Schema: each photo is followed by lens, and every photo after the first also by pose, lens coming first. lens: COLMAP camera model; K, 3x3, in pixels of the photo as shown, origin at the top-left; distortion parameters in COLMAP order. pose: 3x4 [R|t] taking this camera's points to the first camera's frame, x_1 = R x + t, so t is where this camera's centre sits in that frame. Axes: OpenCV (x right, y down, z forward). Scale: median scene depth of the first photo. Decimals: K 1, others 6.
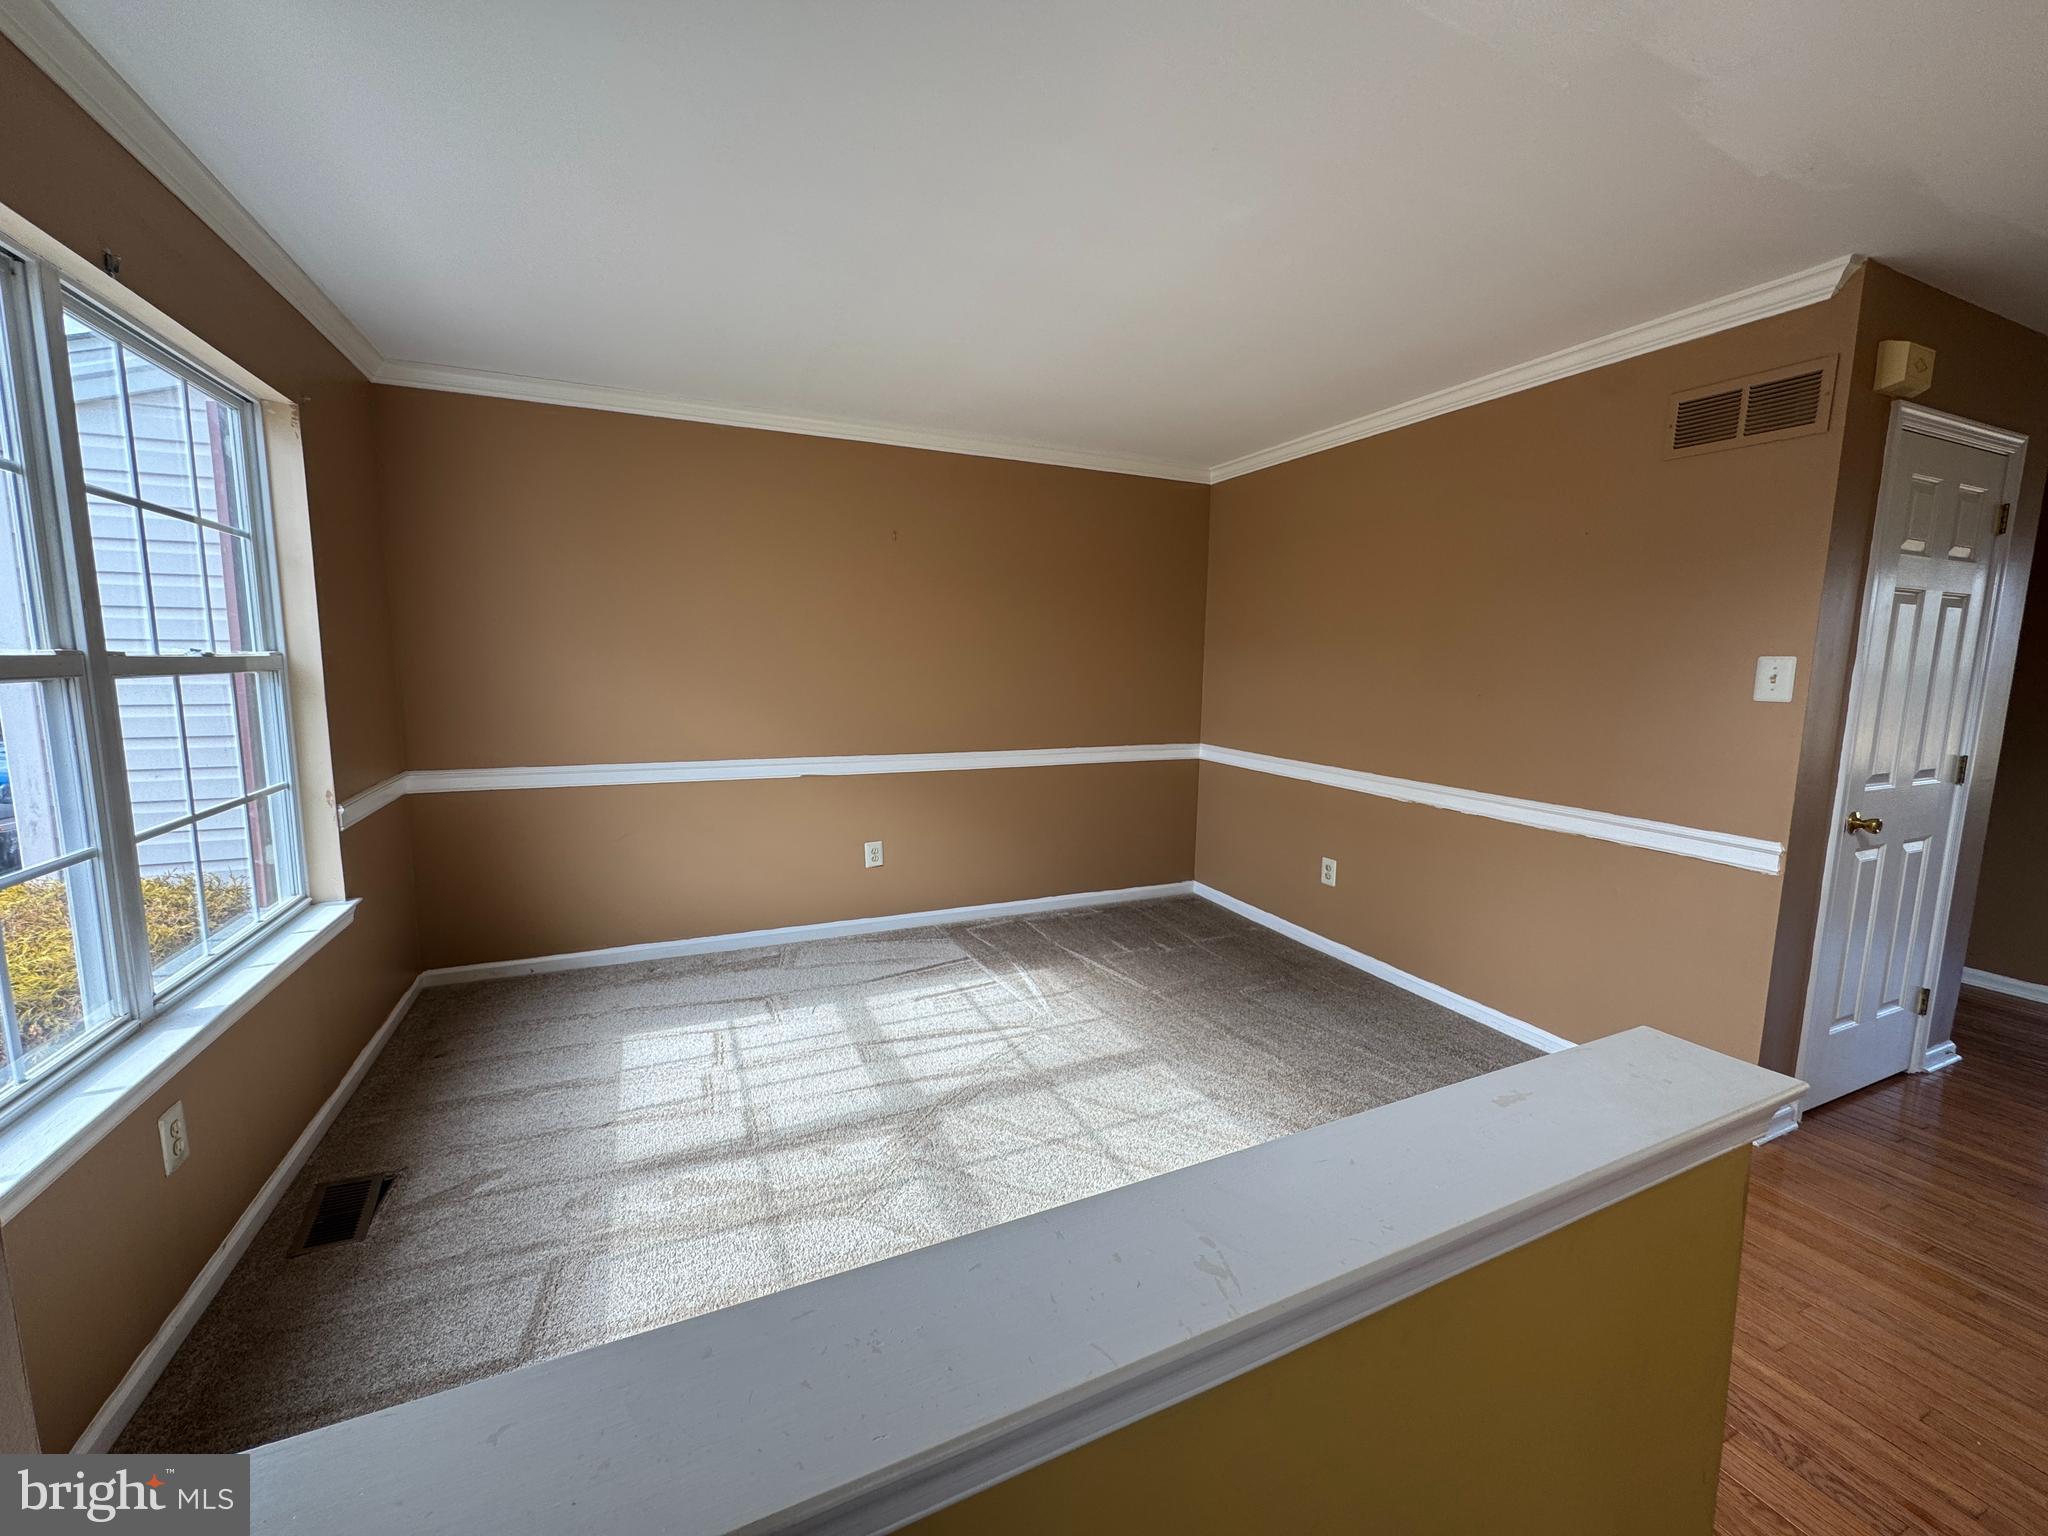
lens RADIAL K [[817.6, 0, 1024.0], [0, 817.6, 768.0], [0, 0, 1]] dist [0.001241, 0.000211]
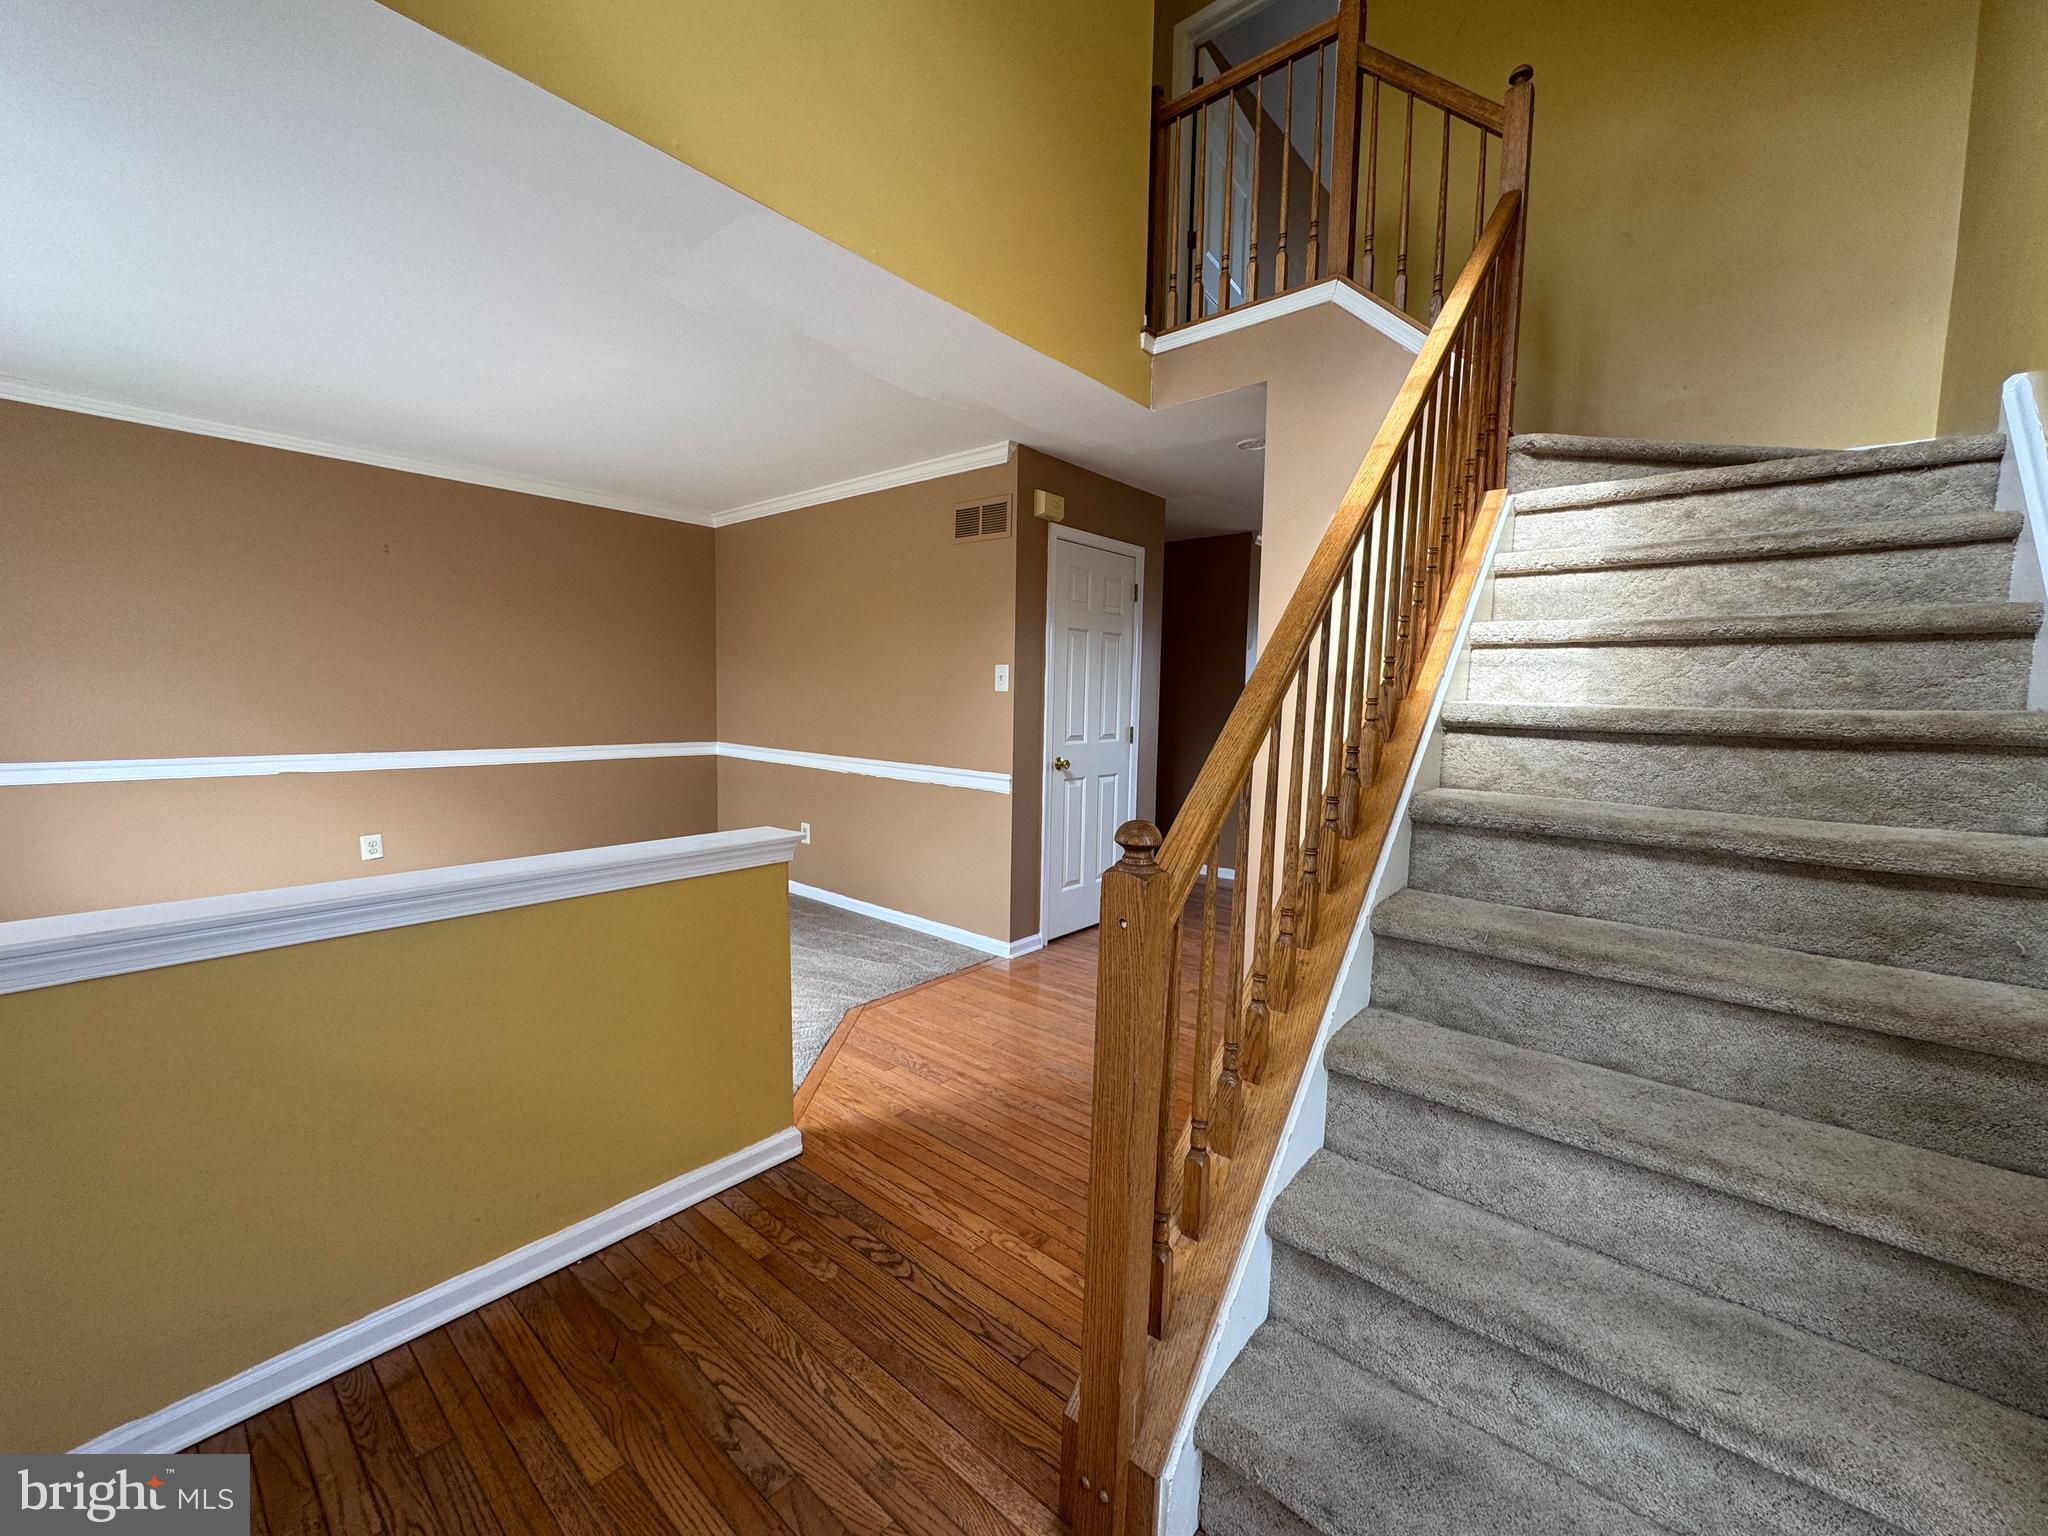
lens RADIAL K [[817.6, 0, 1024.0], [0, 817.6, 768.0], [0, 0, 1]] dist [0.001241, 0.000211]
pose [[0.905637, -0.032523, 0.422804, 0.223250], [0.047939, 0.998515, -0.025876, 0.117338], [-0.421335, 0.043703, 0.905851, -0.518912]]
